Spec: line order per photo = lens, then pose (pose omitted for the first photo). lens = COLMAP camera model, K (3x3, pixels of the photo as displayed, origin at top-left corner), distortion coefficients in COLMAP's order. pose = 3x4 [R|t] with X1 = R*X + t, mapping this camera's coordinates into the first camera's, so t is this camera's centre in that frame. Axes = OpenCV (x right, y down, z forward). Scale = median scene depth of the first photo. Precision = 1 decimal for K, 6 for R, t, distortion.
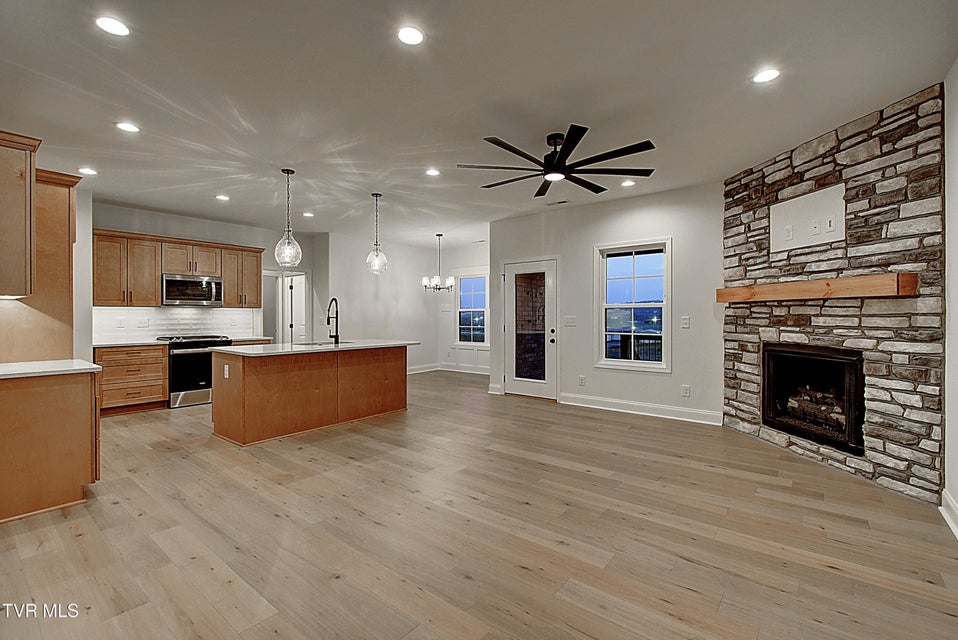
lens RADIAL K [[426.6, 0, 480.4], [0, 426.6, 314.7], [0, 0, 1]] dist [-0.002520, -0.005096]
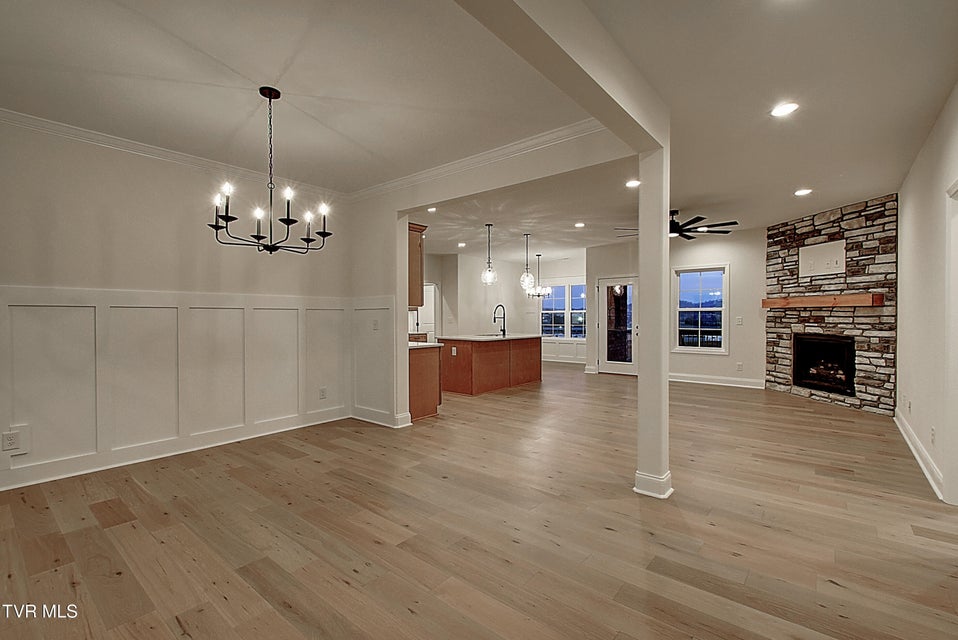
lens RADIAL K [[426.6, 0, 477.2], [0, 426.6, 319.5], [0, 0, 1]] dist [-0.002520, -0.005096]
pose [[0.999774, 0.000387, -0.021272, -0.495206], [-0.000177, 0.999951, 0.009898, -0.002475], [0.021275, -0.009892, 0.999725, -0.626013]]
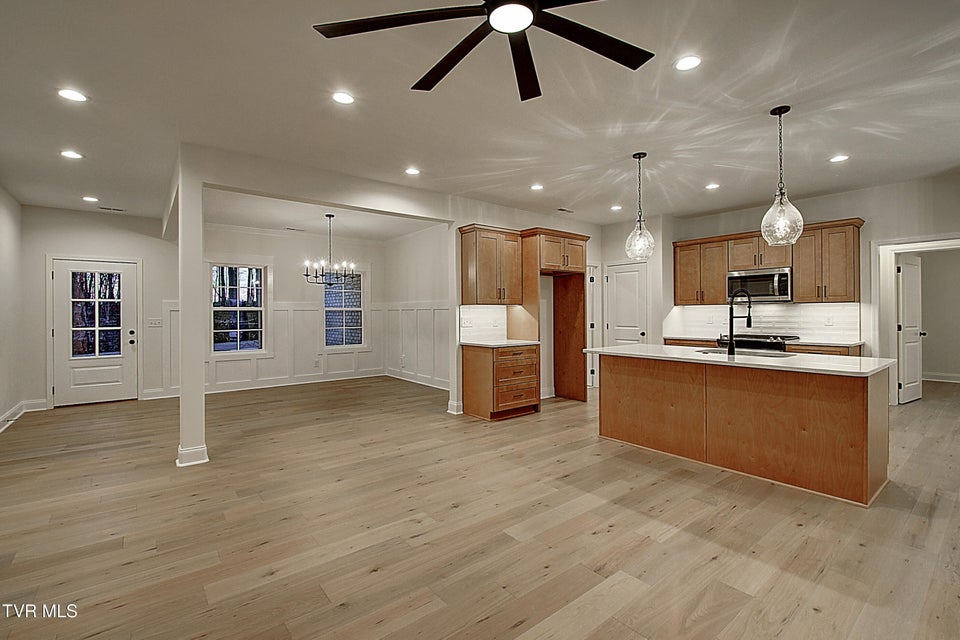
lens RADIAL K [[427.8, 0, 478.8], [0, 427.8, 311.3], [0, 0, 1]] dist [0.001840, -0.006206]
pose [[-0.228593, -0.000262, -0.973522, 0.547966], [0.007224, 0.999972, -0.001965, -0.005772], [0.973495, -0.007482, -0.228585, 0.932176]]
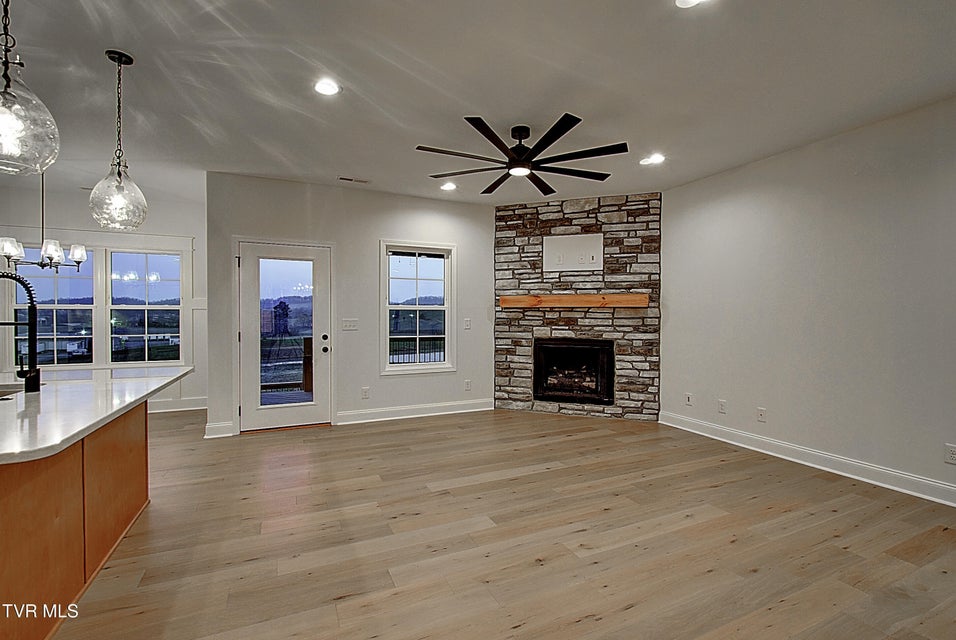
lens RADIAL K [[425.7, 0, 487.2], [0, 425.7, 321.1], [0, 0, 1]] dist [-0.002520, -0.005096]
pose [[0.444117, -0.007538, 0.895937, -0.612318], [-0.003198, 0.999945, 0.009998, -0.001410], [-0.895963, -0.007306, 0.444069, 0.562448]]
